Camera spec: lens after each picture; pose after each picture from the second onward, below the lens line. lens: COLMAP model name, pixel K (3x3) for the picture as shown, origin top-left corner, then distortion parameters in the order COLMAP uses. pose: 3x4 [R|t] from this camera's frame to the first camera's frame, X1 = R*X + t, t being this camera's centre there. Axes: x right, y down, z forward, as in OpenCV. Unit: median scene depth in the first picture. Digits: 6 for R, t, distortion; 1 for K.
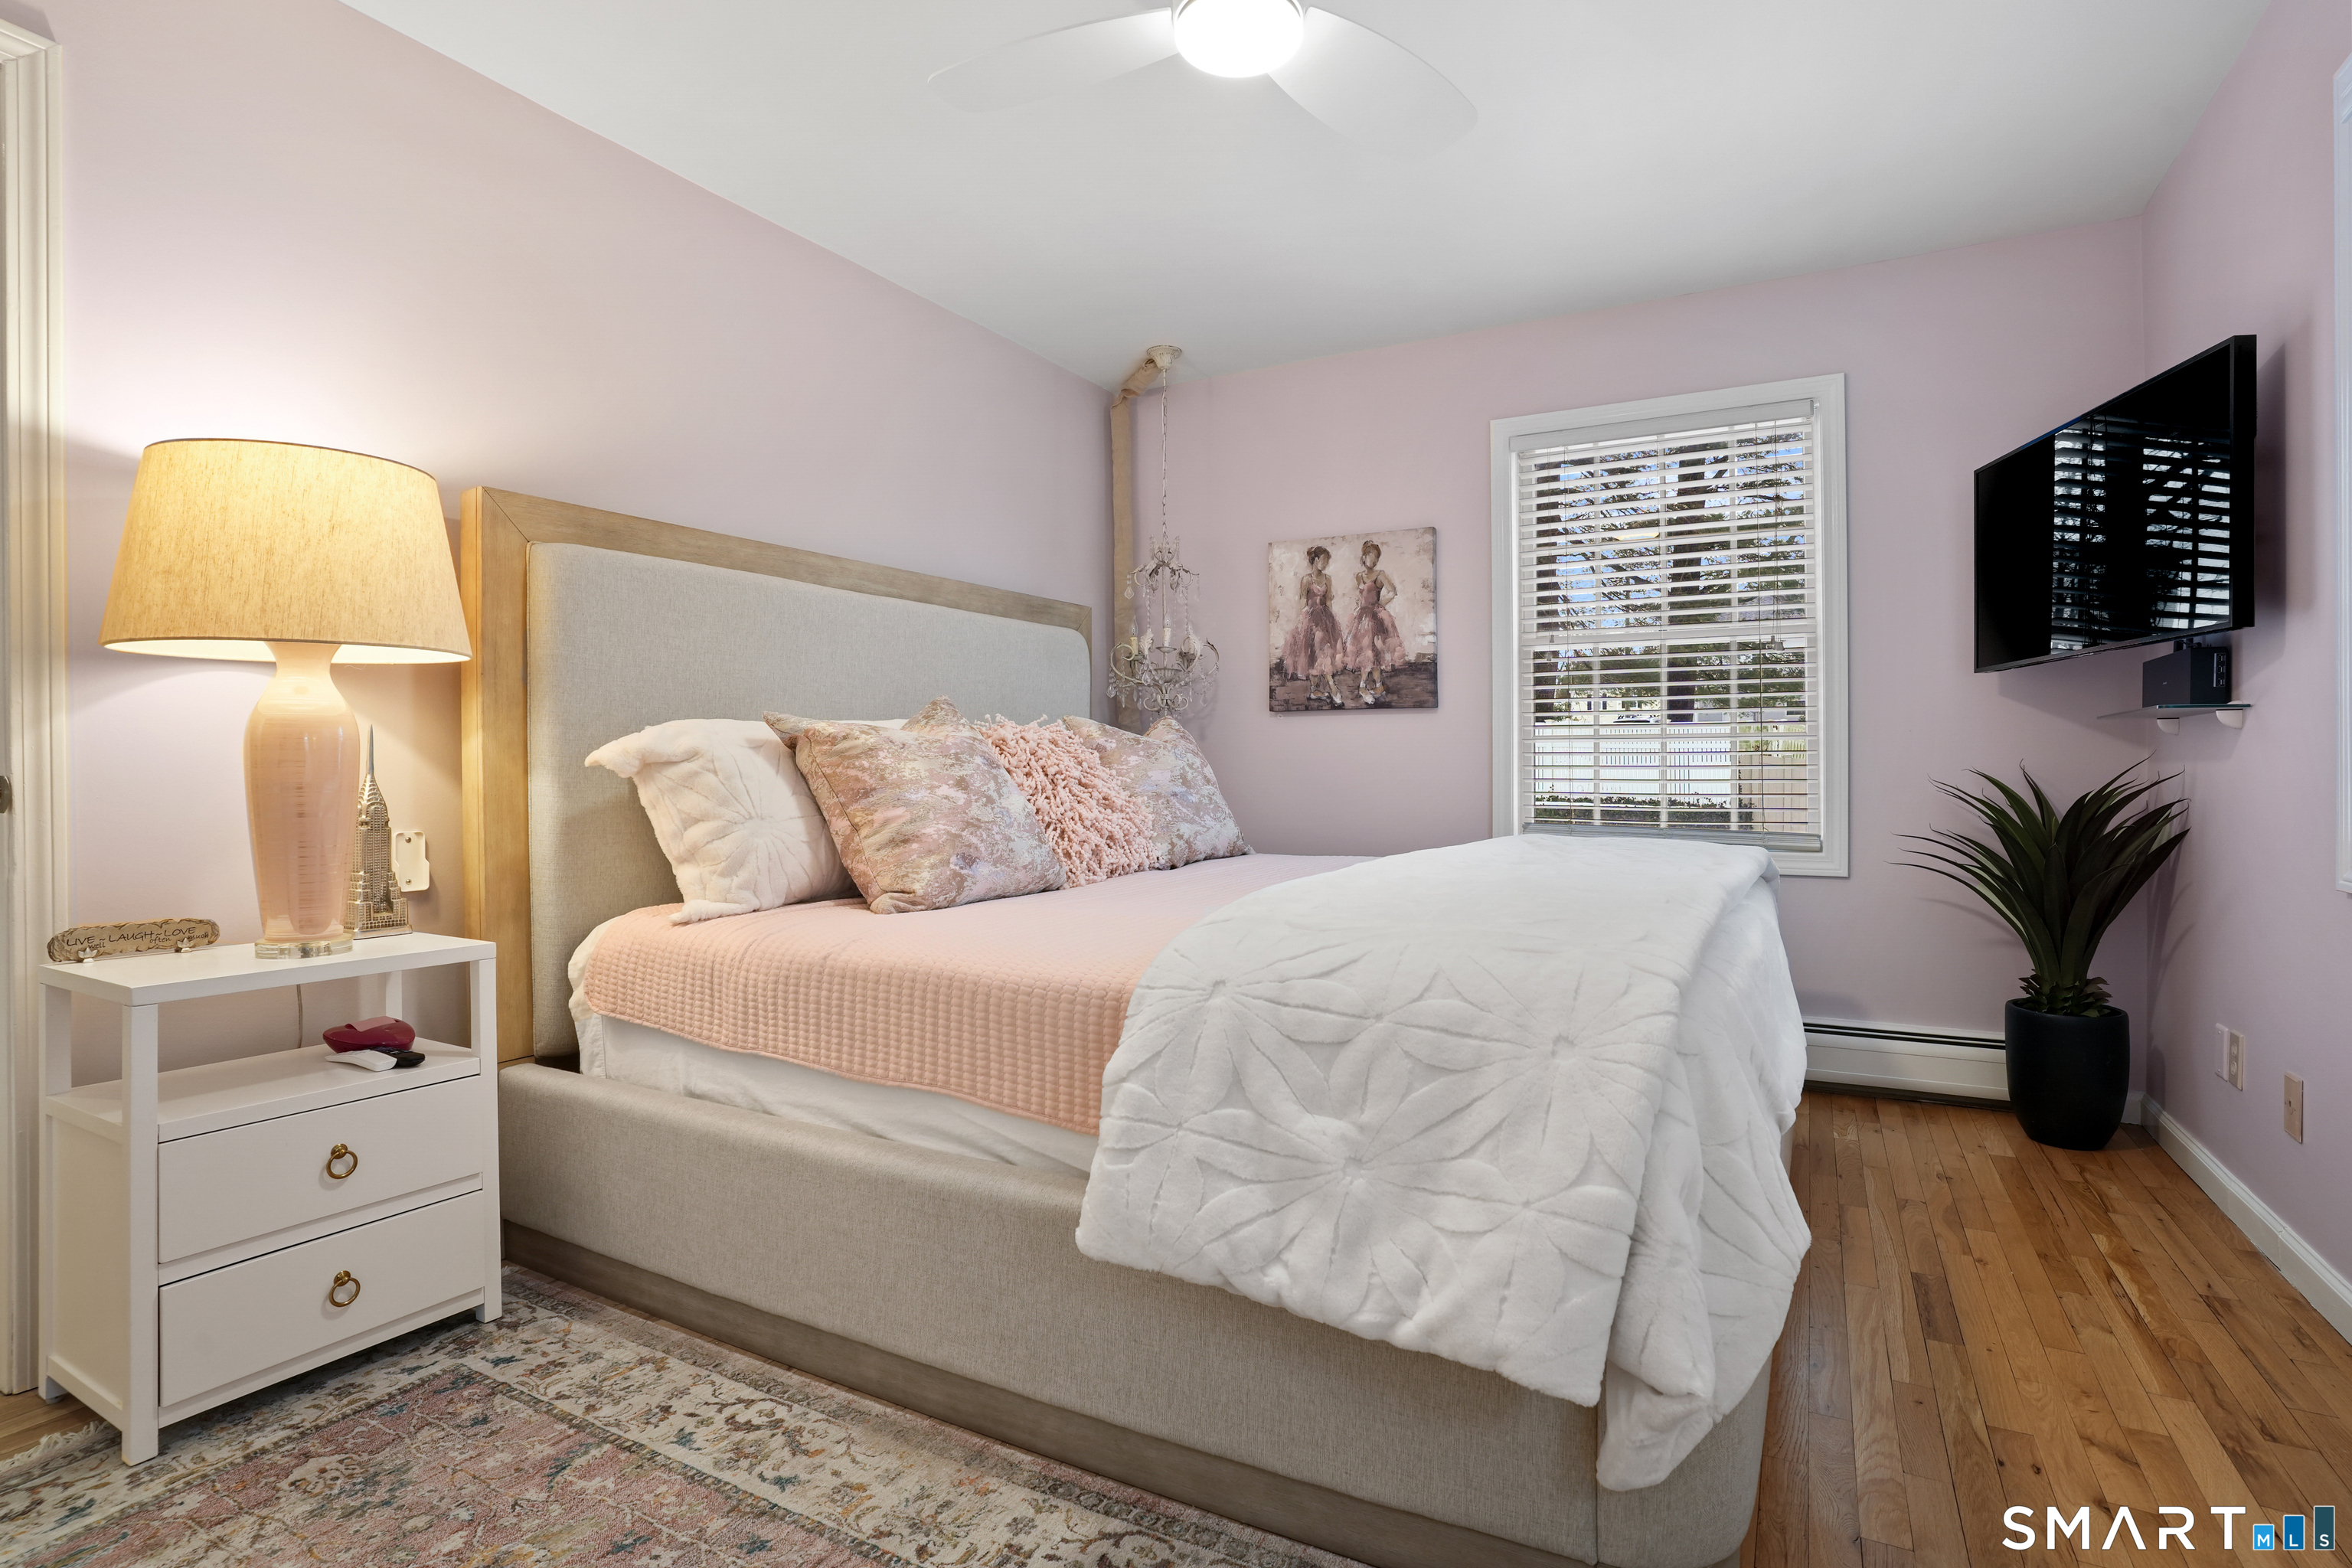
lens RADIAL K [[1165.6, 0, 1186.4], [0, 1165.6, 787.7], [0, 0, 1]] dist [-0.088124, 0.046422]
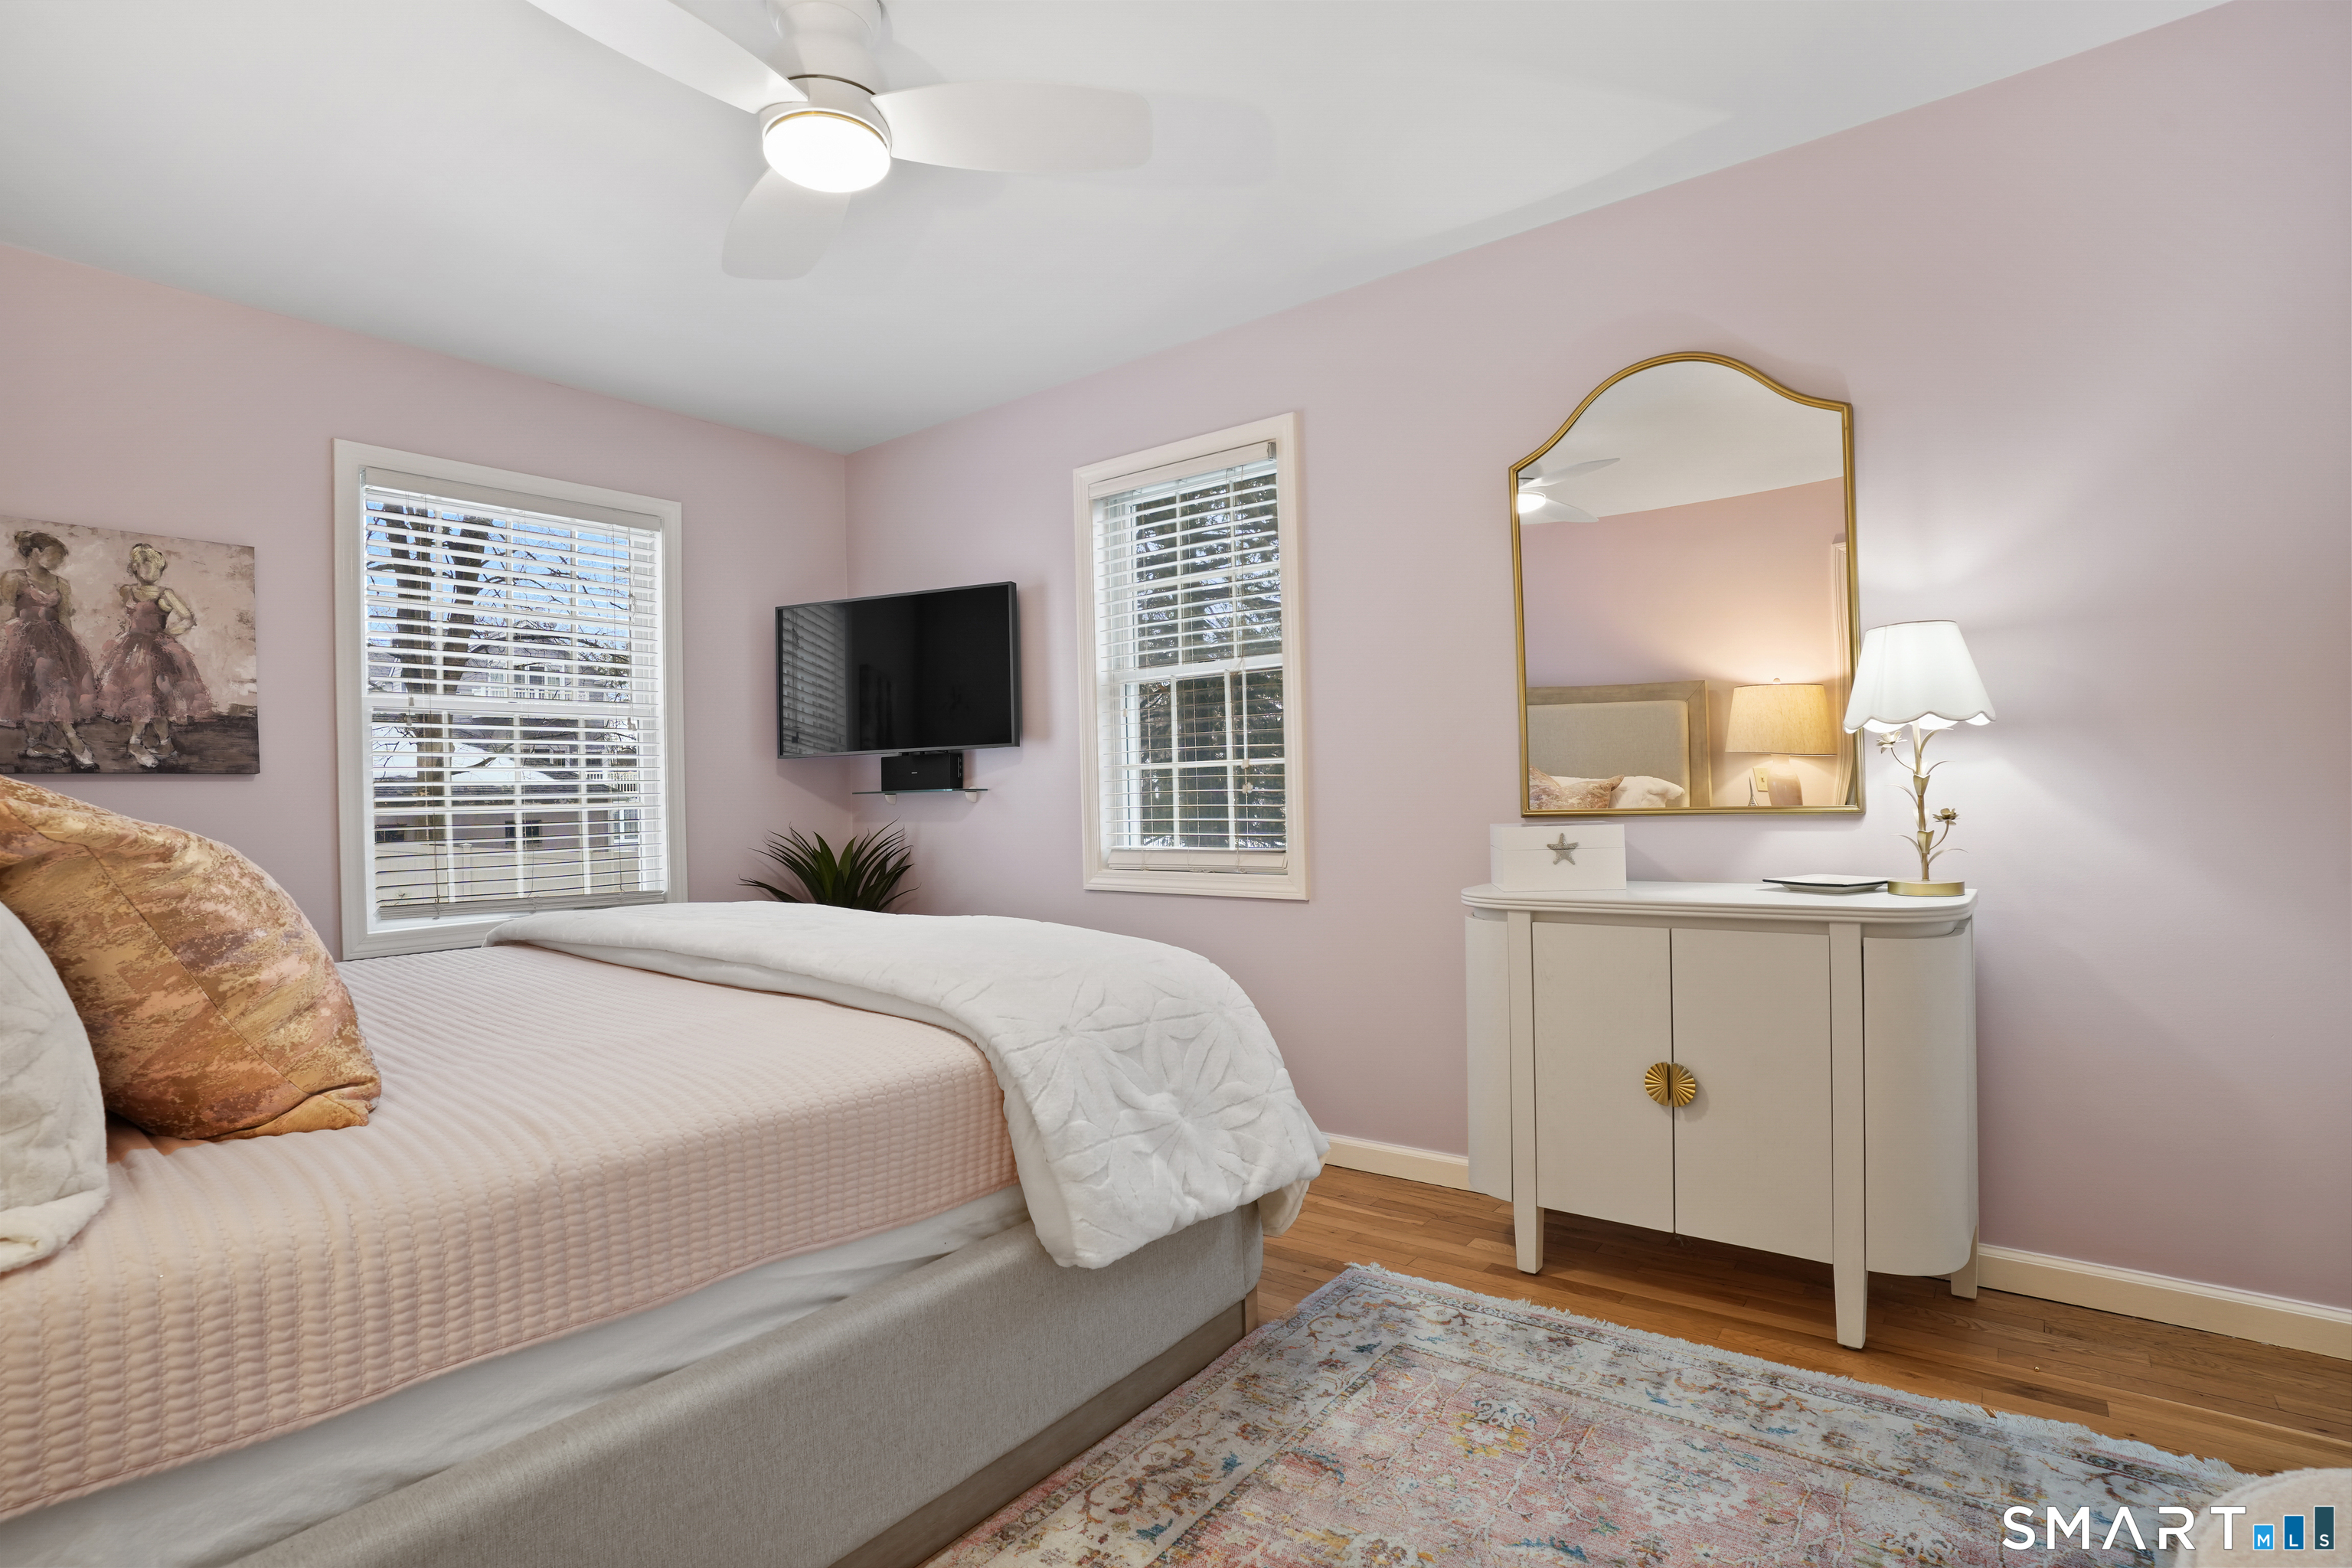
lens RADIAL K [[1165.6, 0, 1186.4], [0, 1165.6, 787.7], [0, 0, 1]] dist [-0.088124, 0.046422]
pose [[0.143545, 0.002942, 0.989639, -0.448075], [0.037418, 0.999264, -0.008398, -0.028780], [-0.988936, 0.038235, 0.143330, 0.254044]]
